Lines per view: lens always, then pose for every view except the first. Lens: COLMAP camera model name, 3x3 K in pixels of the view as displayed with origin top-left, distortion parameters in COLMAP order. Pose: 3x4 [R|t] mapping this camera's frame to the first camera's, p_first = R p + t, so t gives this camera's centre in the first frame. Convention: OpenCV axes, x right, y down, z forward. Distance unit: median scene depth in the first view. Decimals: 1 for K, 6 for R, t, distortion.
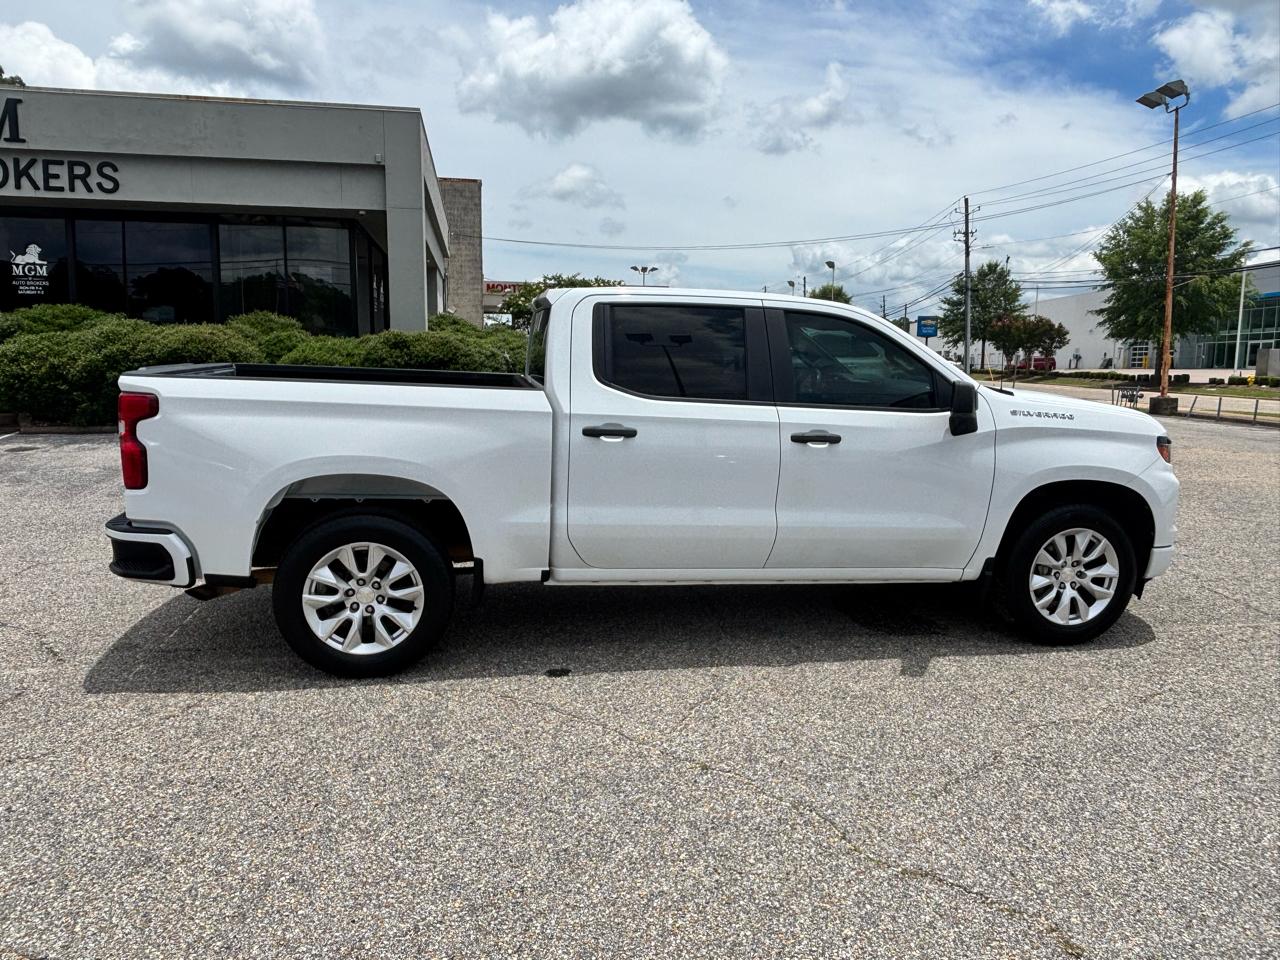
lens RADIAL K [[877.9, 0, 644.3], [0, 877.9, 472.5], [0, 0, 1]] dist [0.033152, -0.049830]
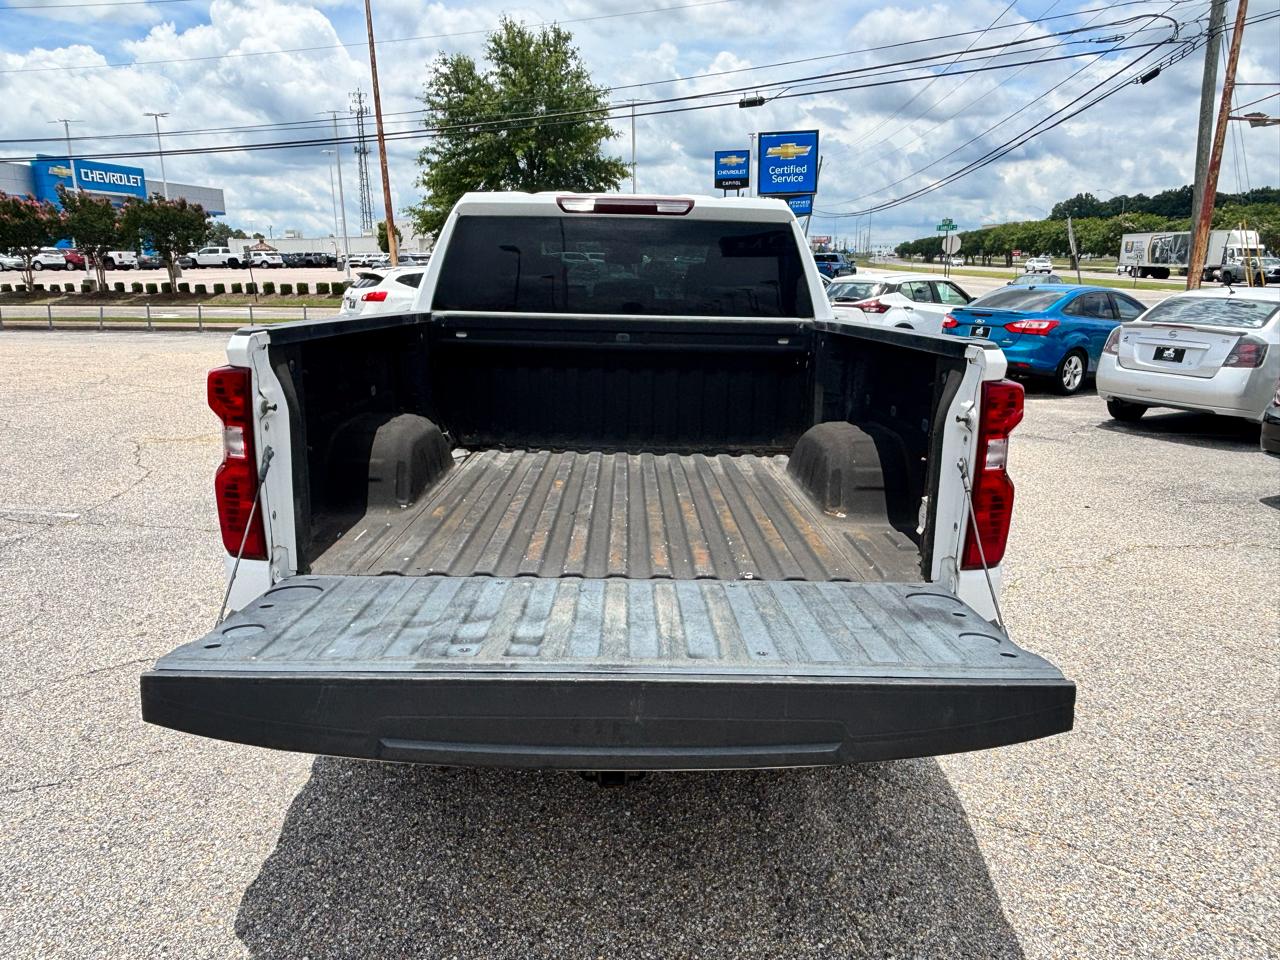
lens RADIAL K [[877.9, 0, 640.5], [0, 877.9, 484.2], [0, 0, 1]] dist [0.033152, -0.049830]
pose [[0.171185, -0.249122, 0.953223, -0.299656], [0.129544, 0.964796, 0.228883, -0.047208], [-0.976685, 0.084303, 0.197431, 0.298233]]
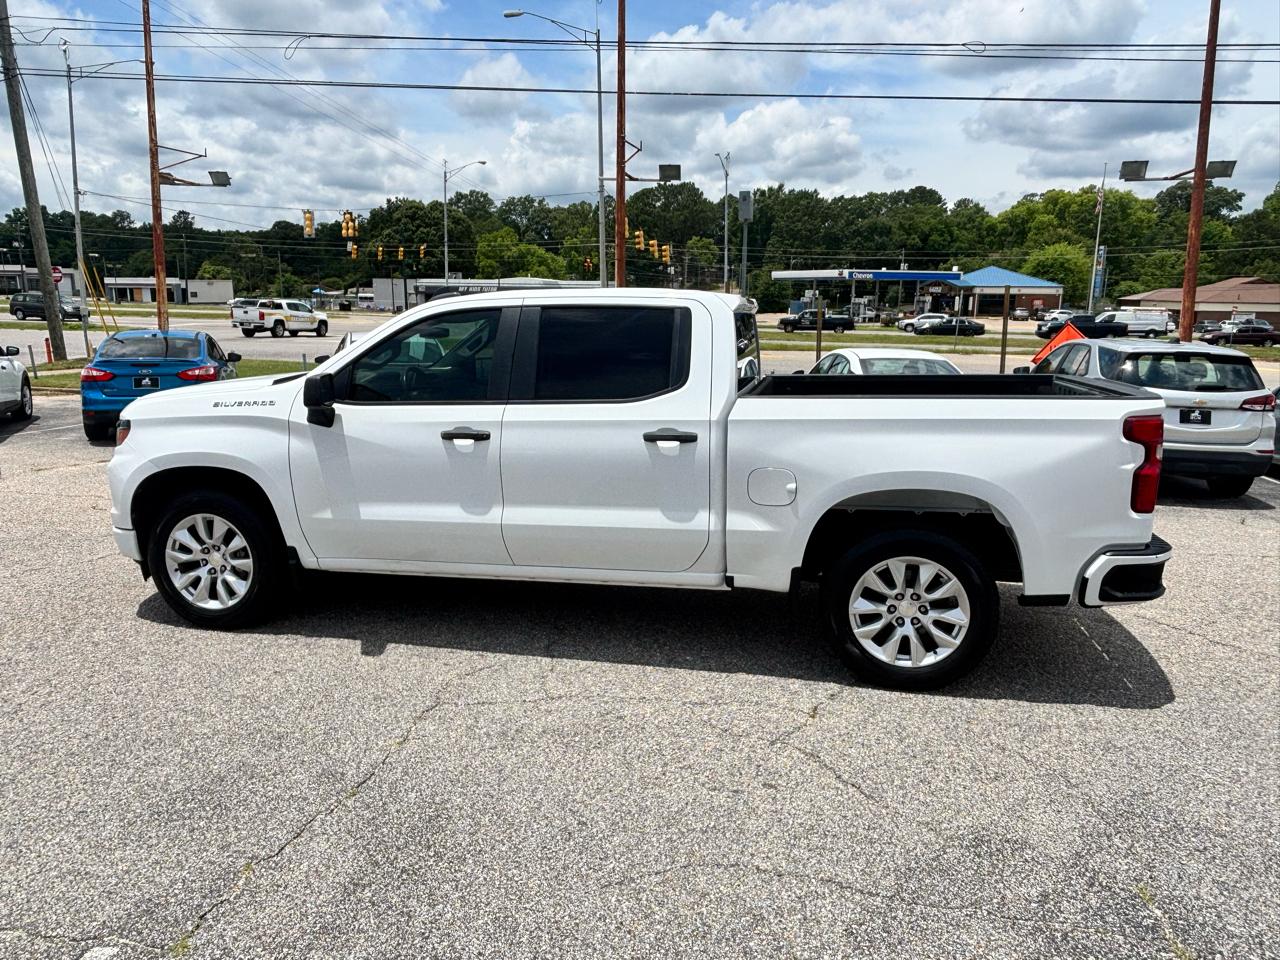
lens RADIAL K [[877.9, 0, 638.9], [0, 877.9, 480.3], [0, 0, 1]] dist [0.033152, -0.049830]
pose [[-0.924958, -0.099293, 0.366869, -0.134290], [0.026001, 0.946478, 0.321721, -0.113619], [-0.379178, 0.307117, -0.872871, 0.682096]]
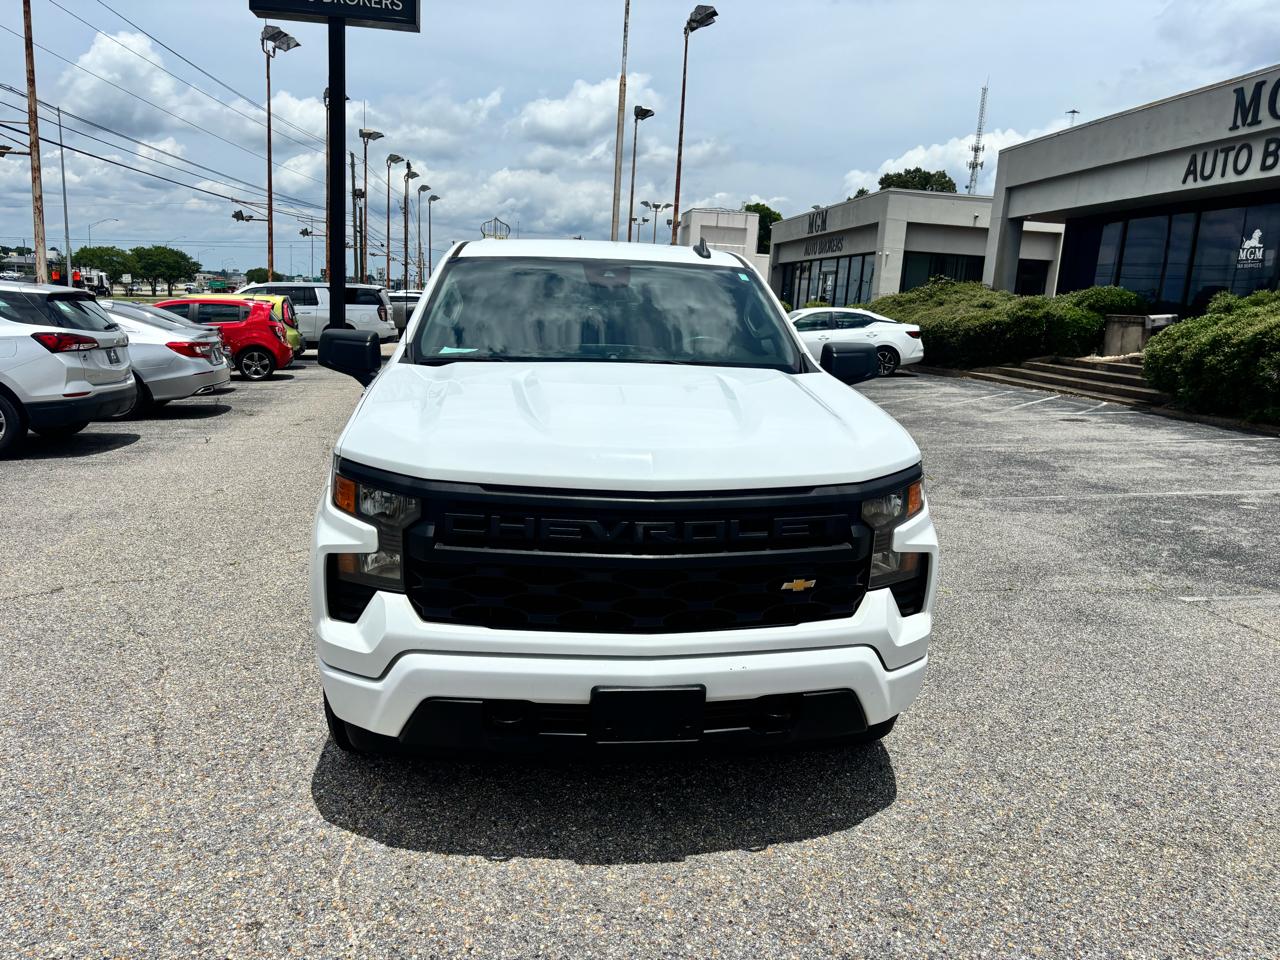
lens RADIAL K [[972.6, 0, 643.6], [0, 972.6, 478.3], [0, 0, 1]] dist [0.039441, -0.041012]
pose [[-0.069914, 0.165185, -0.983781, 0.388248], [-0.178499, 0.968206, 0.175255, -0.054554], [0.981453, 0.187857, -0.038206, 0.404873]]
